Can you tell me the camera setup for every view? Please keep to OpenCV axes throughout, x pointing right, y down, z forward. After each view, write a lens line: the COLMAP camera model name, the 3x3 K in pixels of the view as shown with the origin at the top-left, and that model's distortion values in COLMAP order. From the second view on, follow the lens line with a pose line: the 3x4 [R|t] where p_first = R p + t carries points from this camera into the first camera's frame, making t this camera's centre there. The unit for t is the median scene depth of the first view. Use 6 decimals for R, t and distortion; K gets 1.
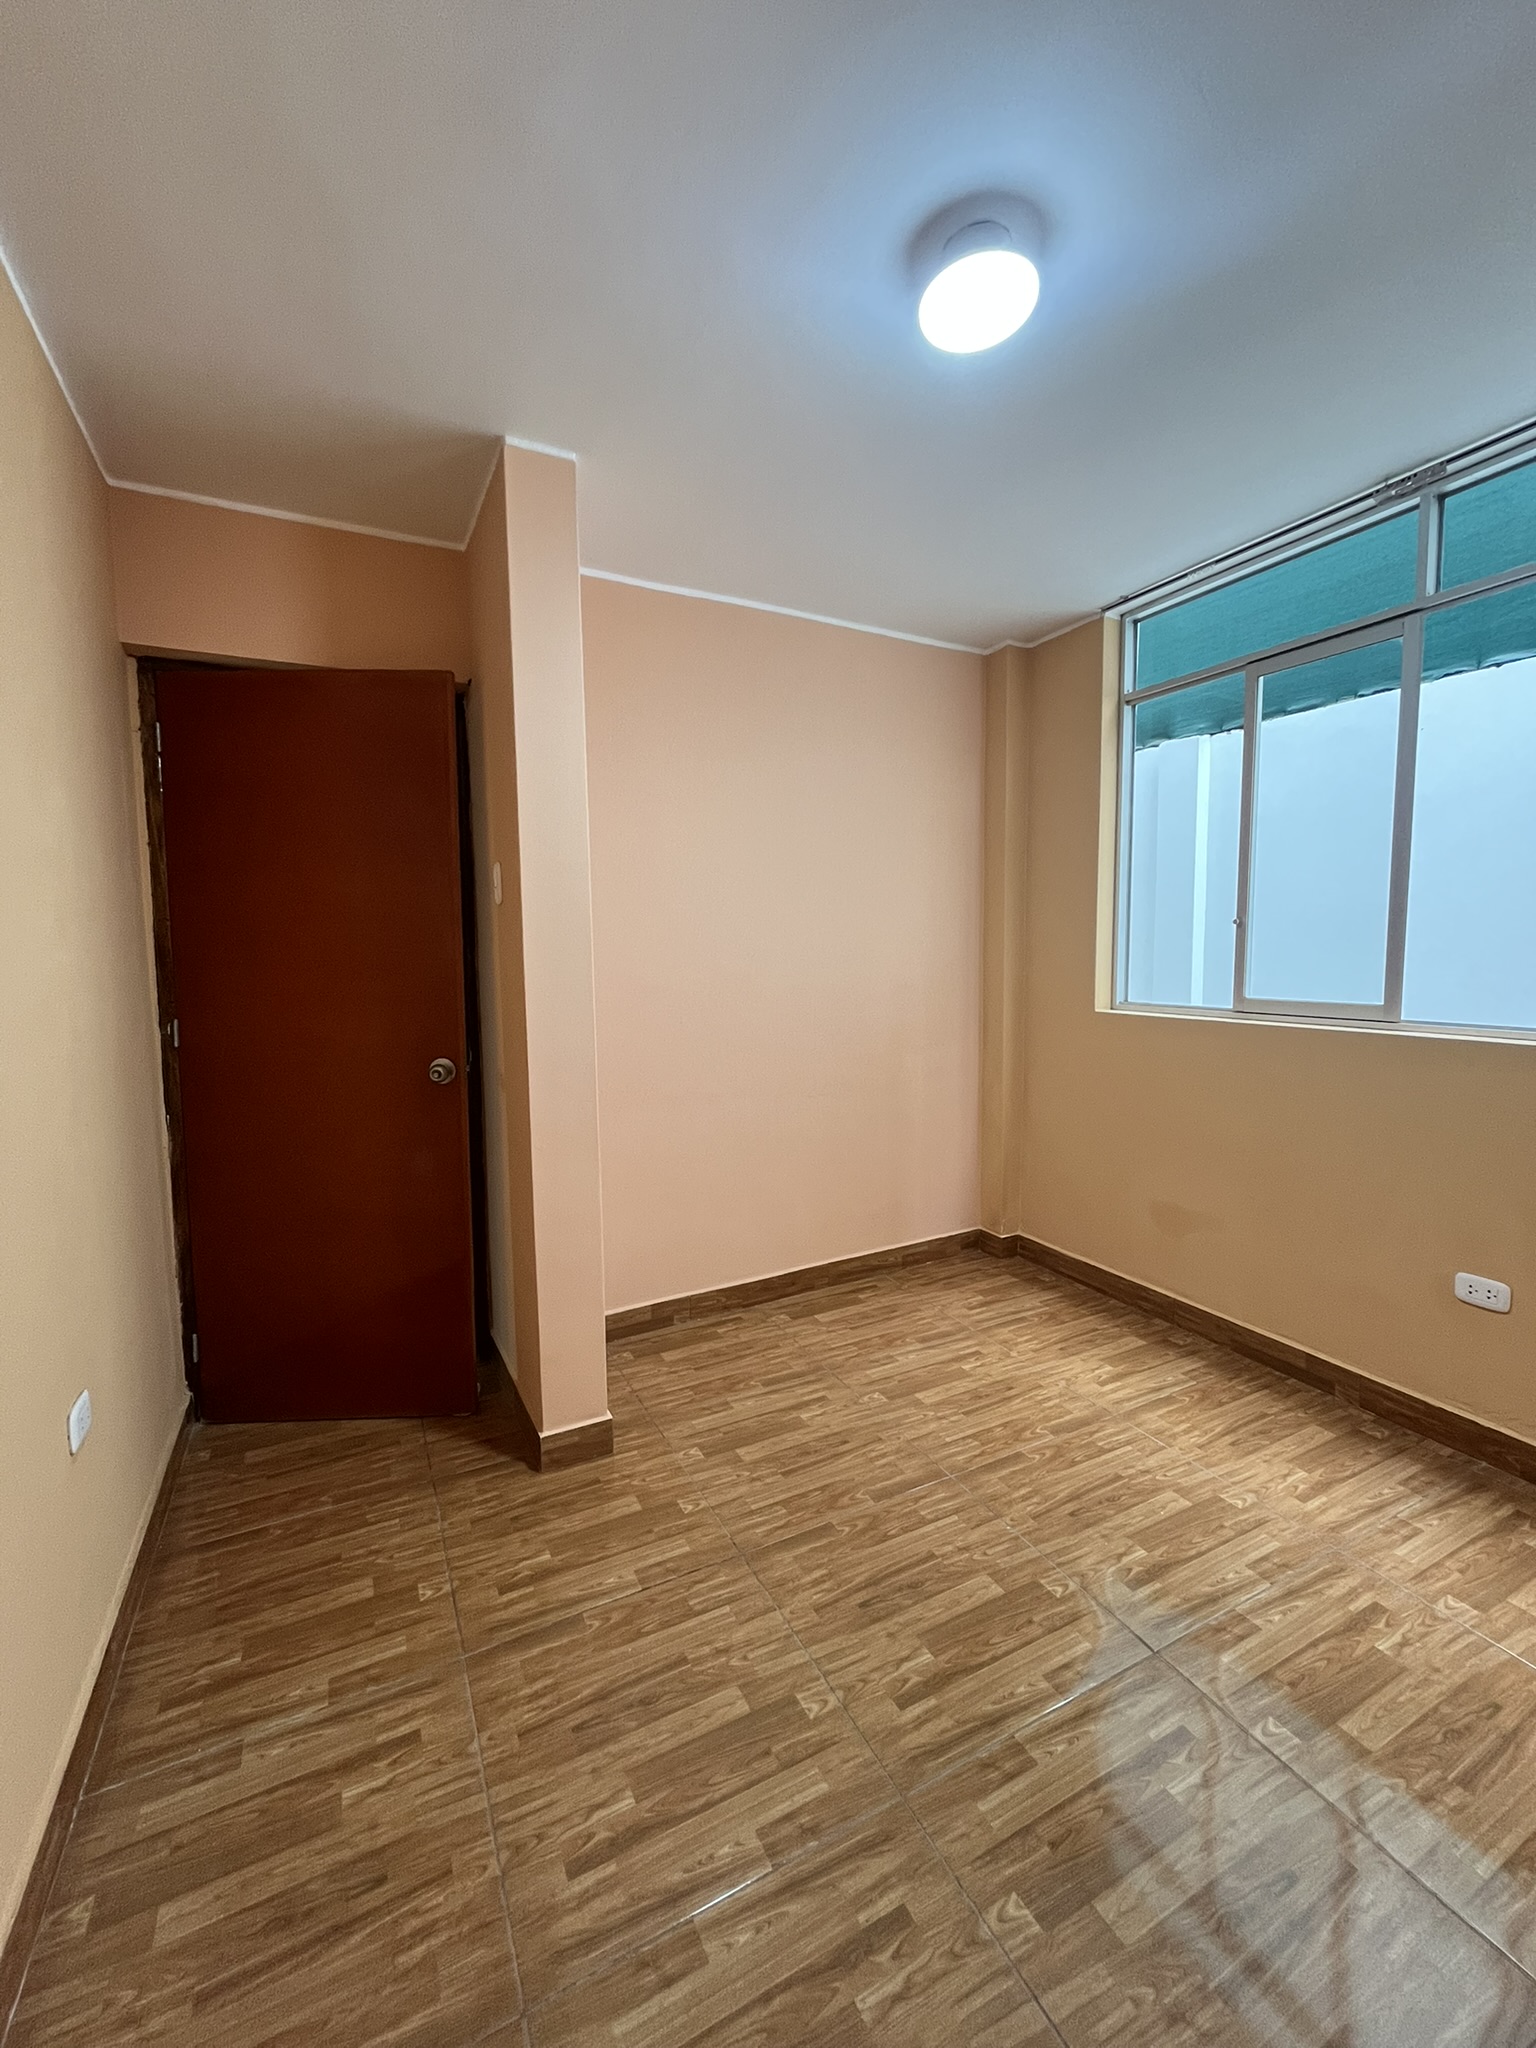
lens RADIAL K [[810.2, 0, 750.4], [0, 810.2, 1013.9], [0, 0, 1]] dist [-0.001479, 0.001340]
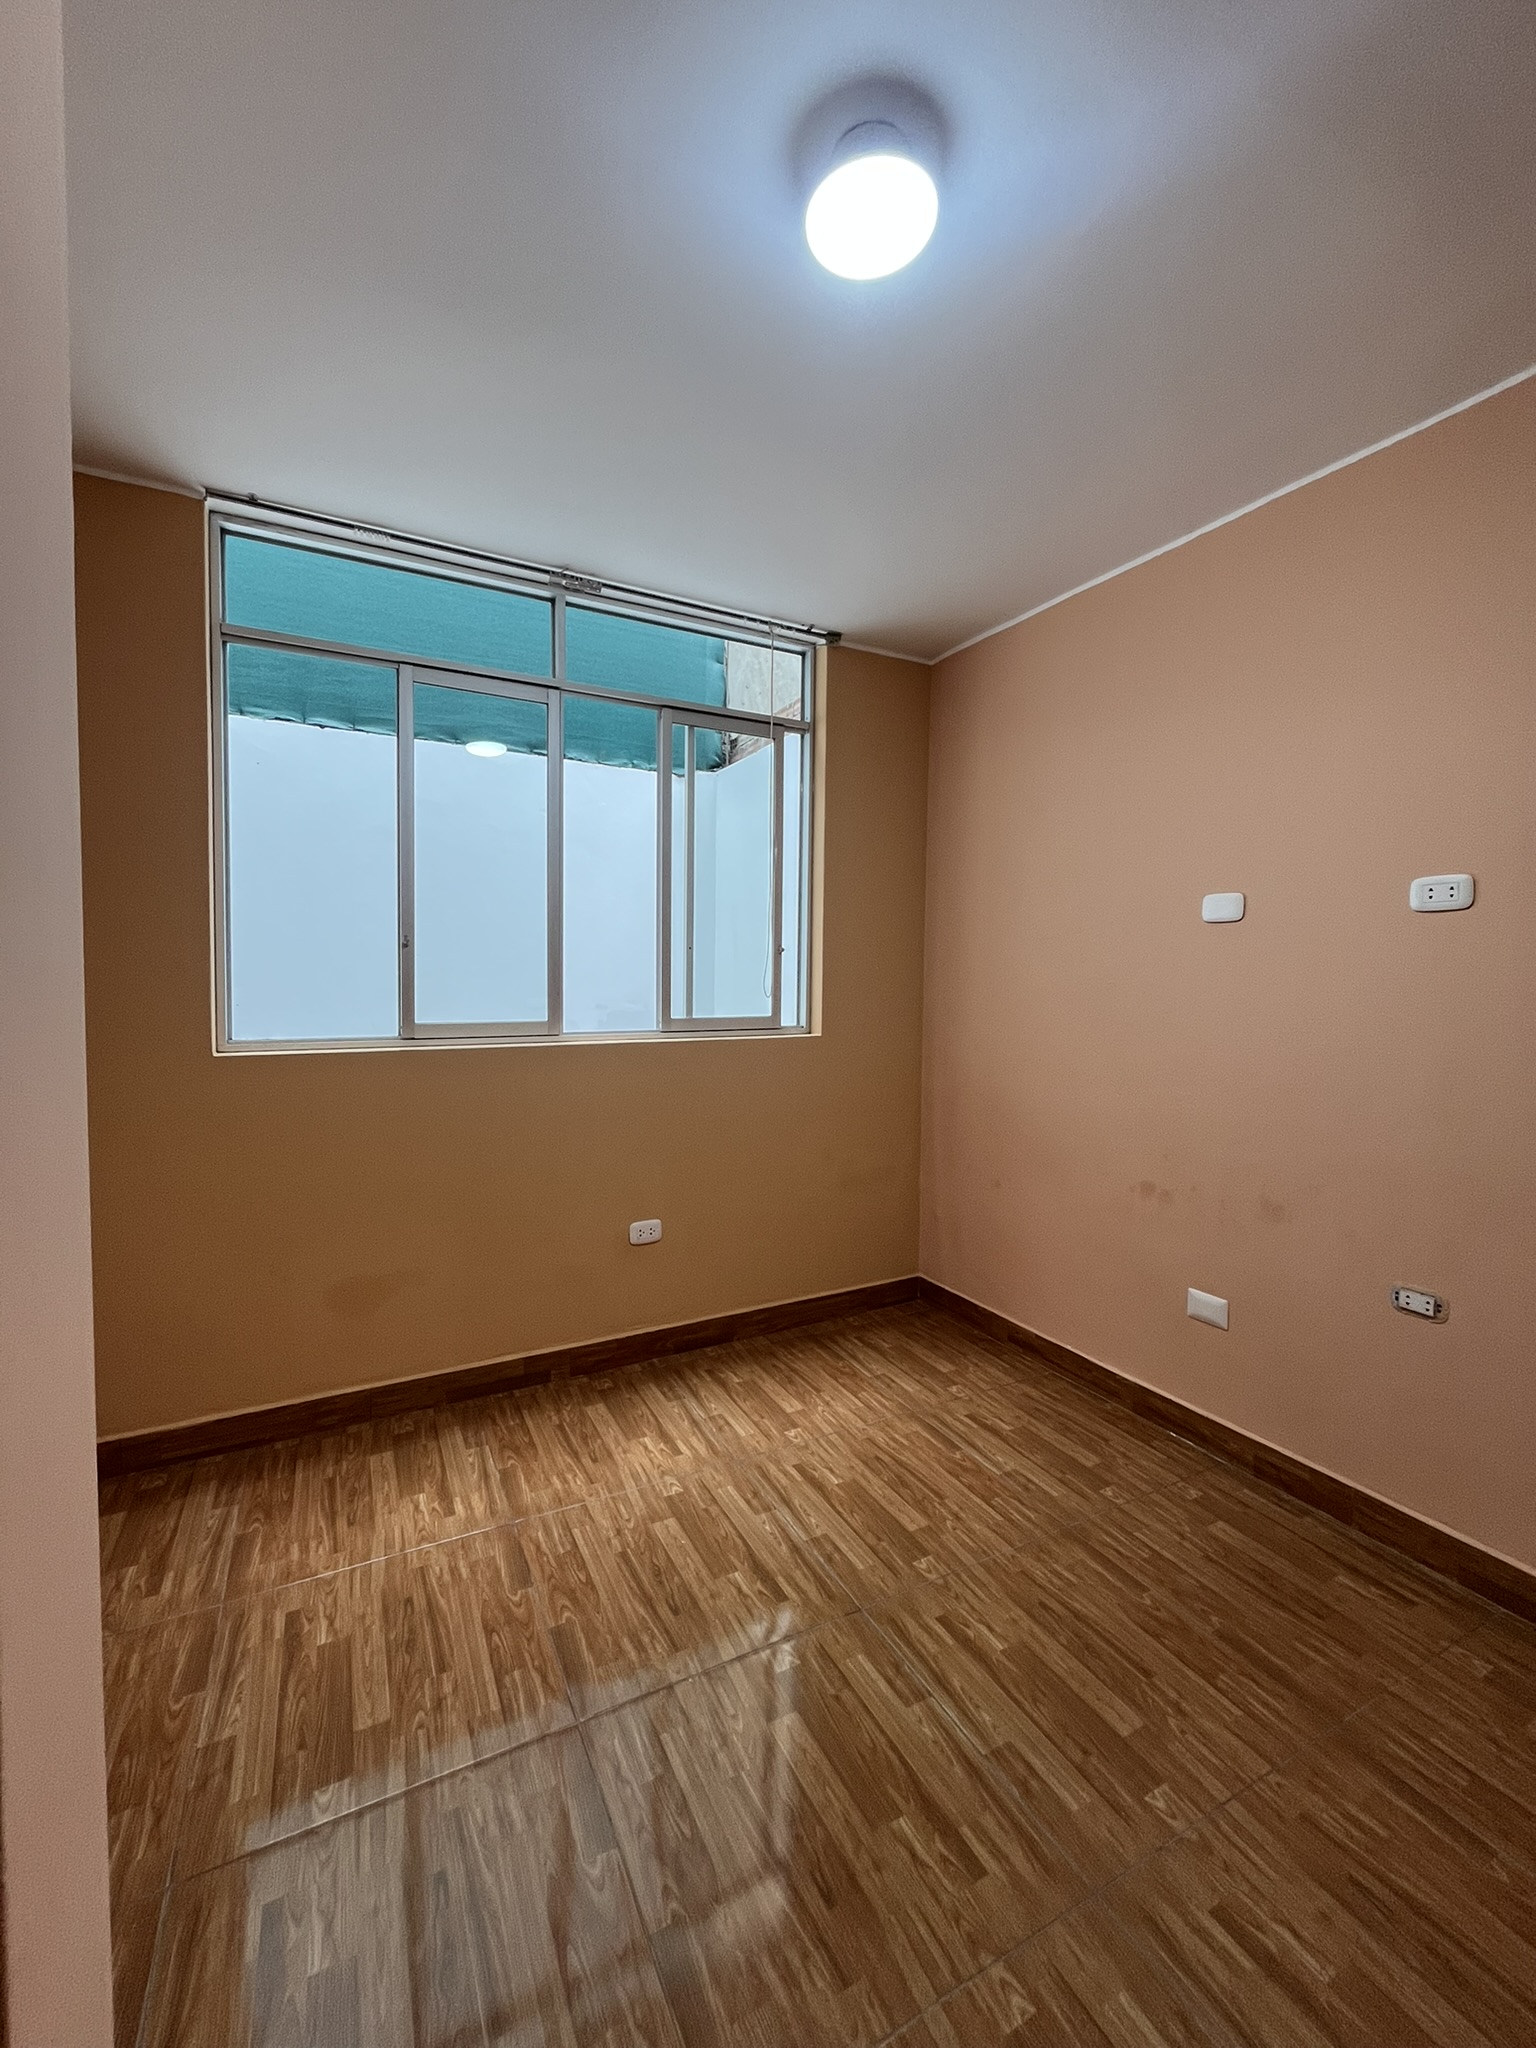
lens RADIAL K [[810.2, 0, 718.3], [0, 810.2, 1055.4], [0, 0, 1]] dist [-0.001479, 0.001340]
pose [[0.018627, -0.086478, 0.996080, -0.343607], [0.076617, 0.993447, 0.084817, -0.051591], [-0.996887, 0.074736, 0.025131, 0.691435]]
